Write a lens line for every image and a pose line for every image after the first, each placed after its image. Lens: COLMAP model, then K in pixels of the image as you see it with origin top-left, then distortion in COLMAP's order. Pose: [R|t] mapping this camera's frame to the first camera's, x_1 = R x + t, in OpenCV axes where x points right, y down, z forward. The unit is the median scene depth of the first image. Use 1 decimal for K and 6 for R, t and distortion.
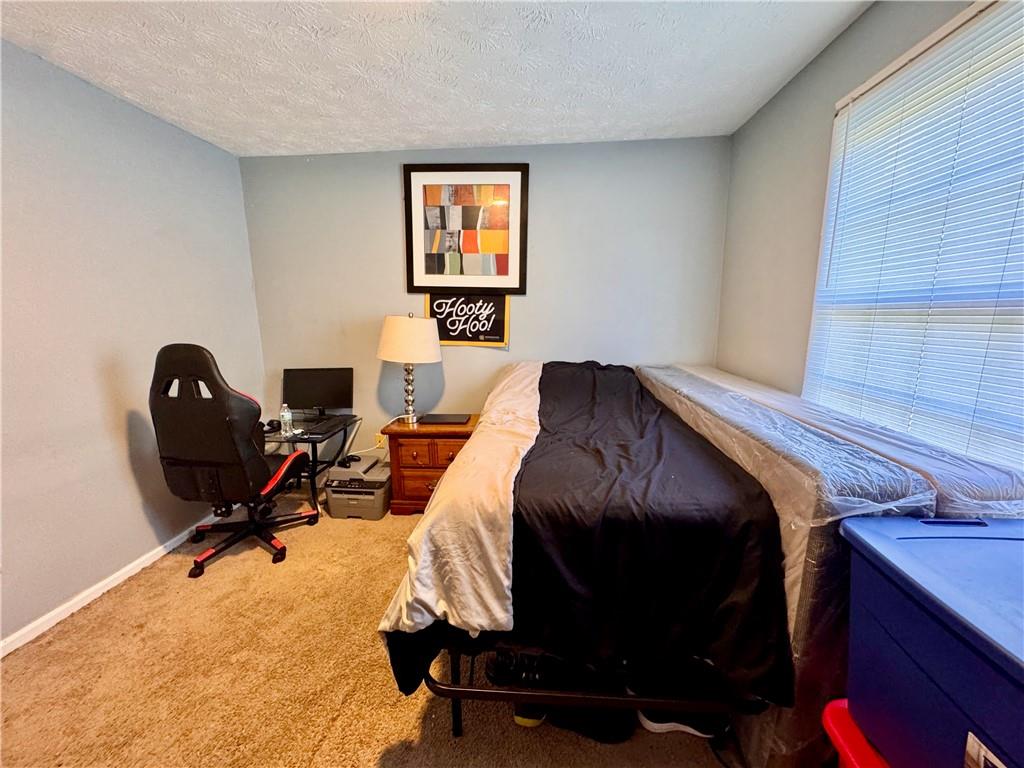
lens RADIAL K [[410.4, 0, 512.0], [0, 410.4, 384.0], [0, 0, 1]] dist [-0.006230, 0.002257]
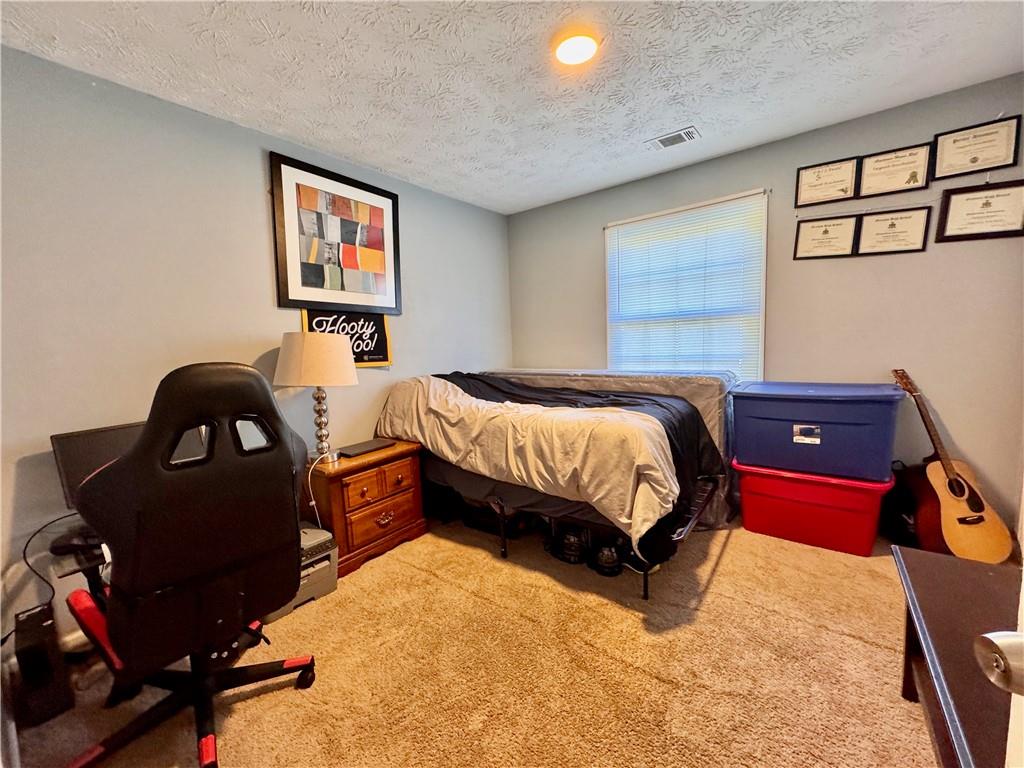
lens RADIAL K [[410.4, 0, 512.0], [0, 410.4, 384.0], [0, 0, 1]] dist [-0.006230, 0.002257]
pose [[0.541304, -0.100650, 0.834781, -0.704414], [0.183473, 0.983025, -0.000447, 0.008540], [-0.820565, 0.153402, 0.550582, 0.218261]]
